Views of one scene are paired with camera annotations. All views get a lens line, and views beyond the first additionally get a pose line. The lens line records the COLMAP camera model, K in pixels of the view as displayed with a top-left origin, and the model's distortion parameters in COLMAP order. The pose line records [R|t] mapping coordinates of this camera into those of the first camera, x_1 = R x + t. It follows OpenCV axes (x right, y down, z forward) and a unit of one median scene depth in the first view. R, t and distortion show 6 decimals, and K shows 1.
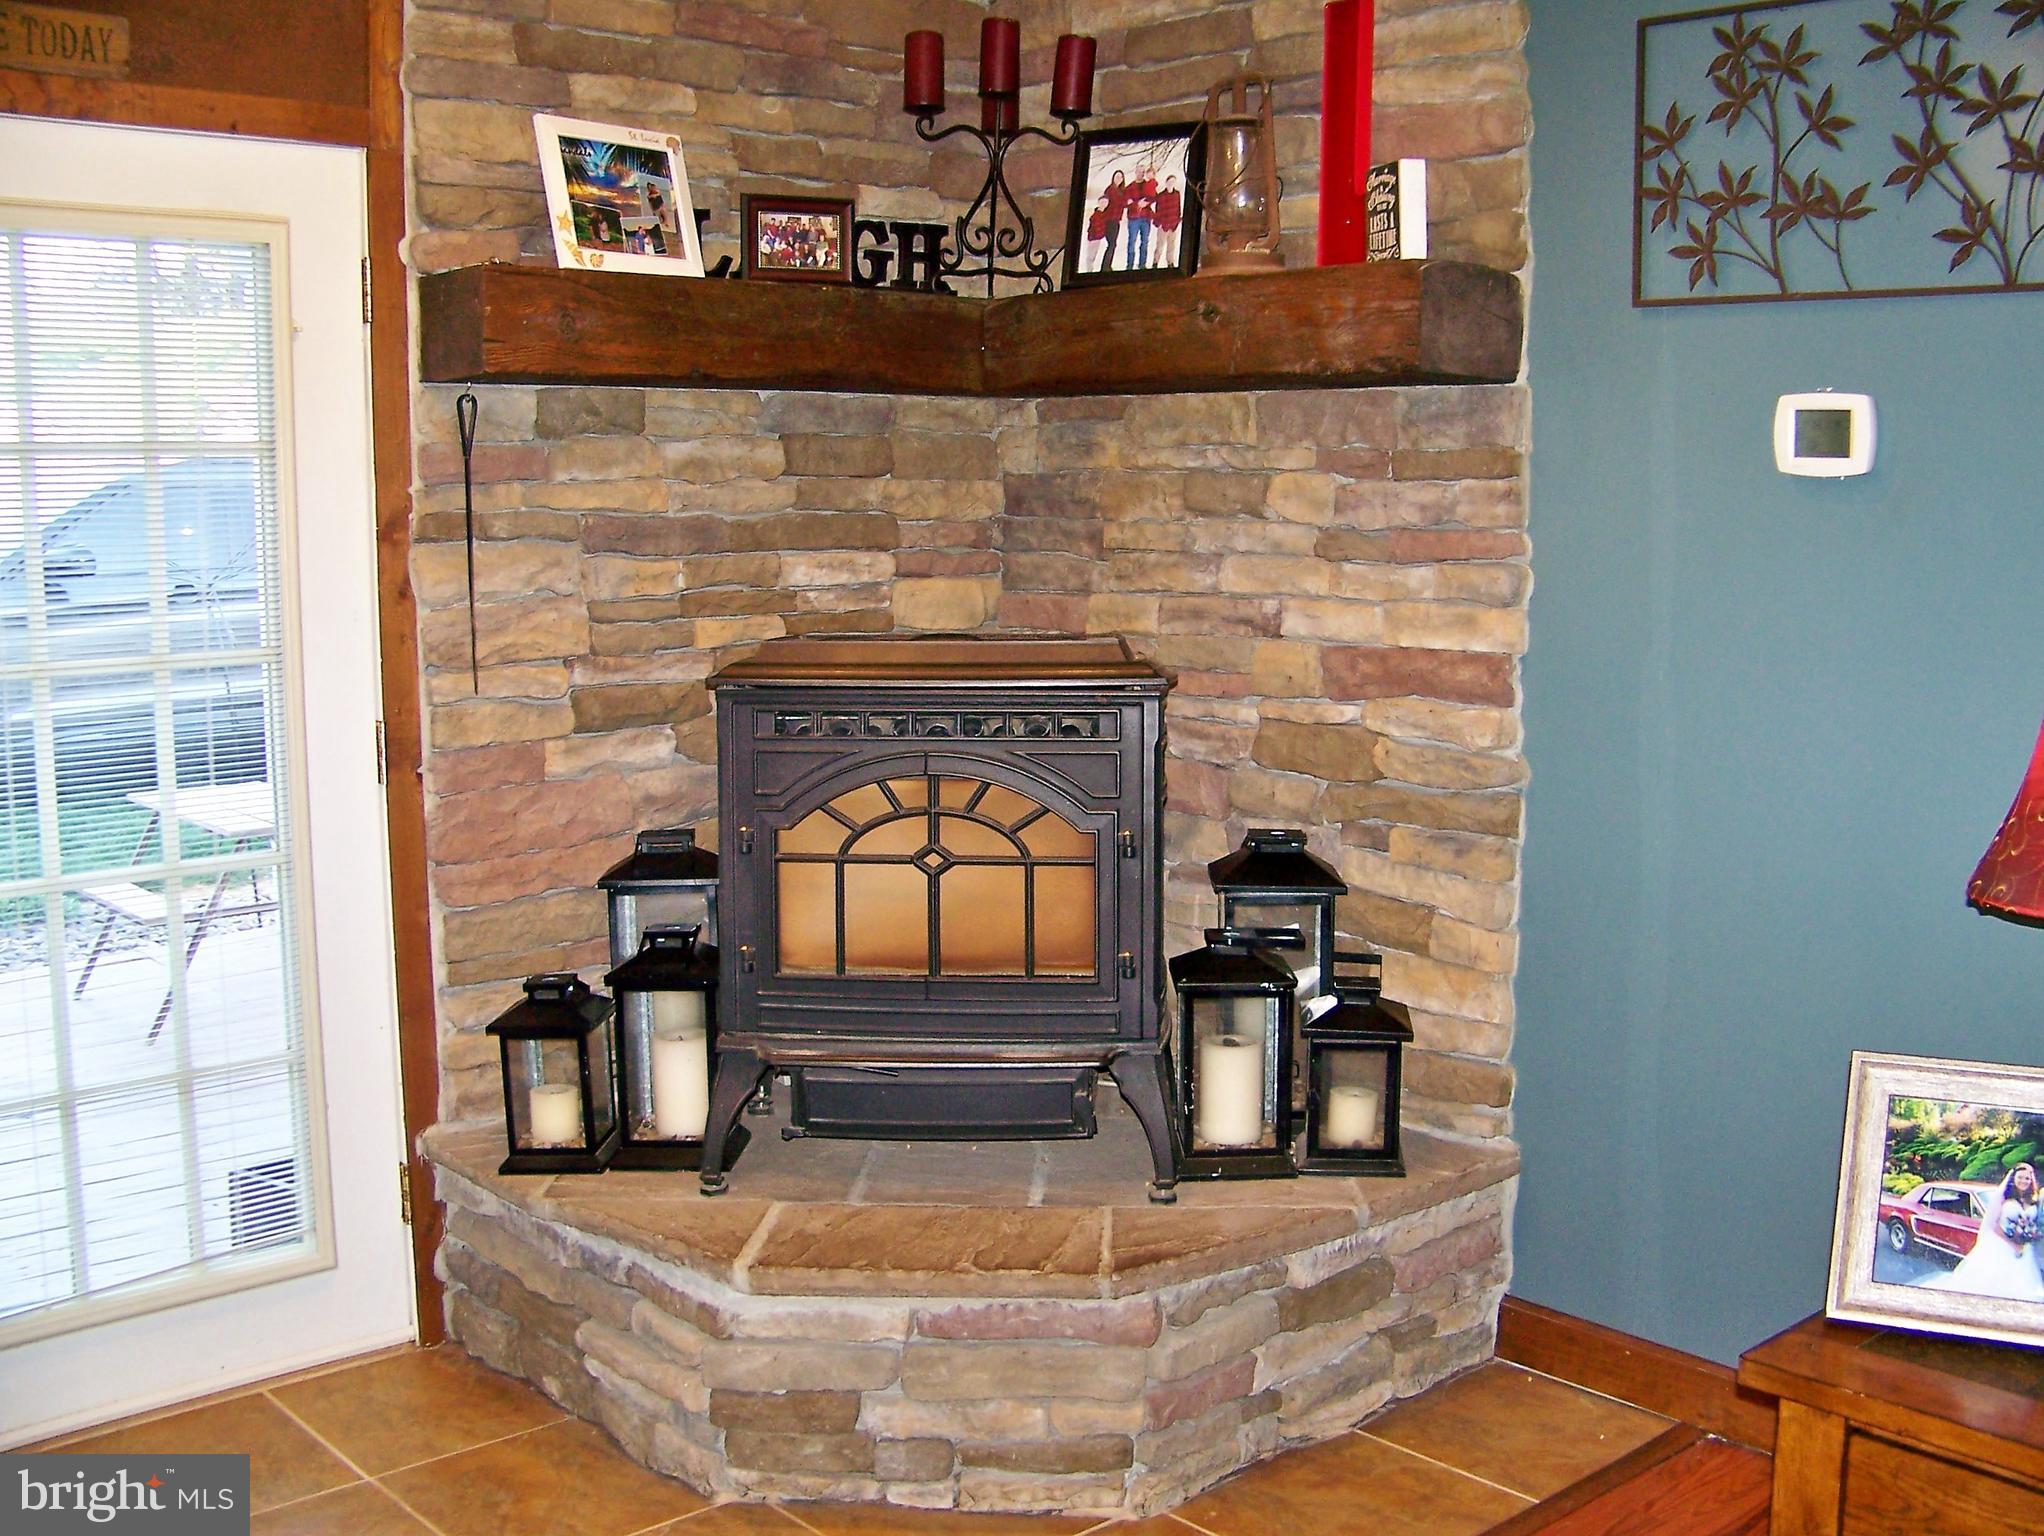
lens RADIAL K [[2184.7, 0, 1022.0], [0, 2184.7, 768.0], [0, 0, 1]] dist [-0.261399, 0.356887]
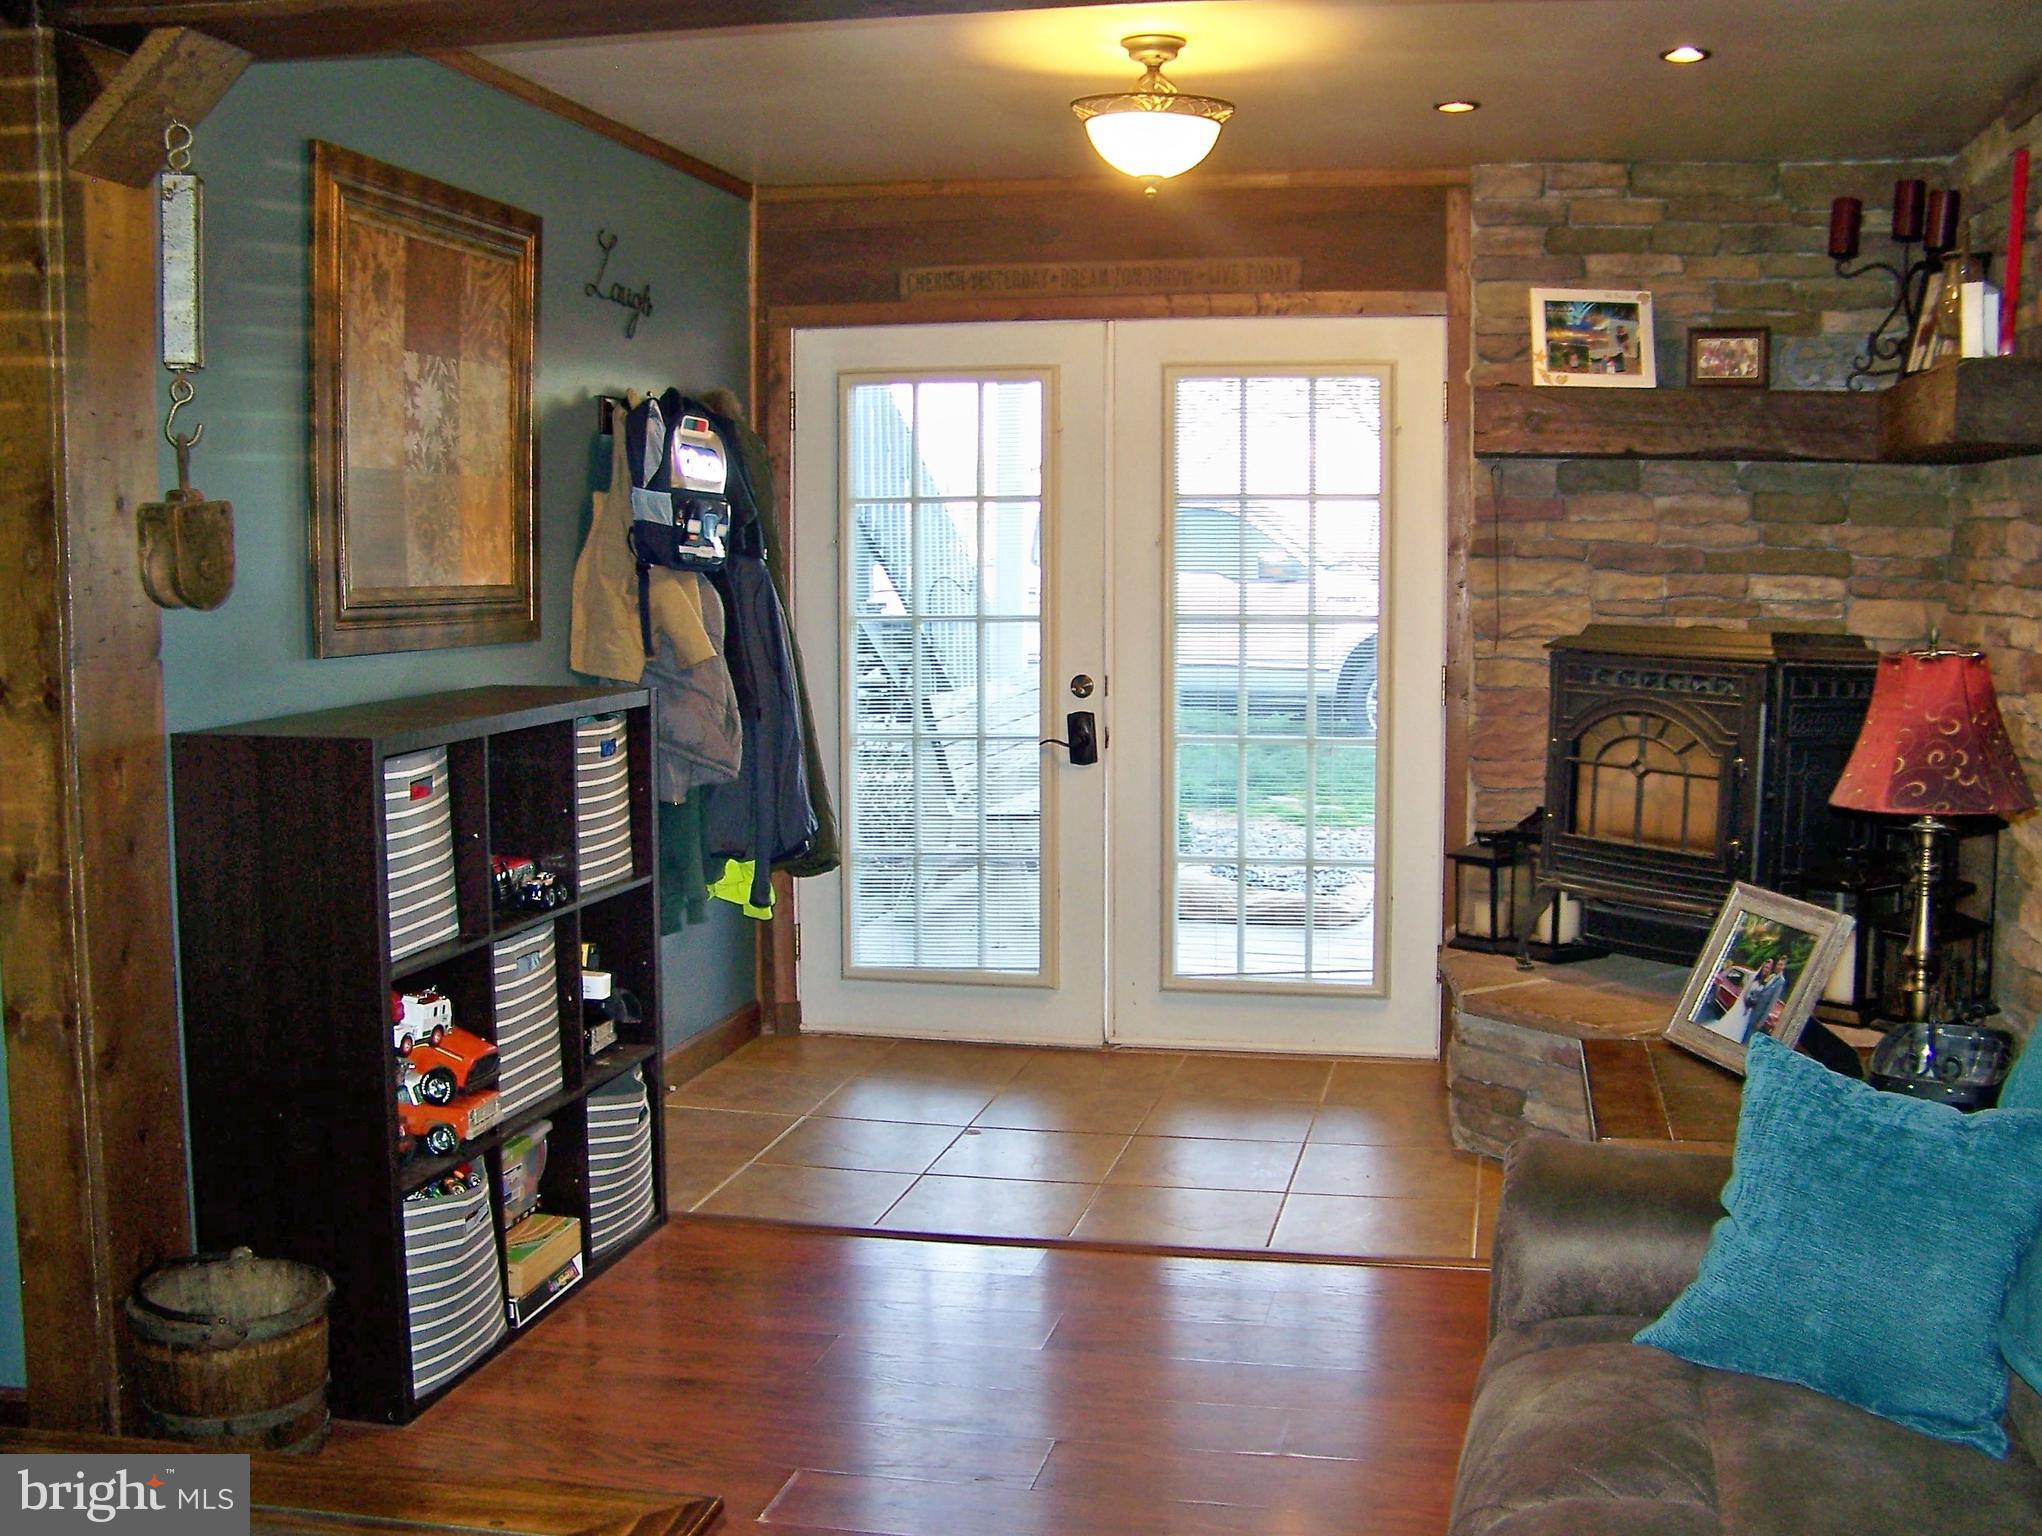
lens RADIAL K [[2182.5, 0, 1021.0], [0, 2182.5, 768.0], [0, 0, 1]] dist [-0.261399, 0.356887]
pose [[0.583274, 0.090717, -0.807194, 0.811528], [-0.108806, 0.993514, 0.033034, 0.034791], [0.804955, 0.068560, 0.589362, -0.209825]]
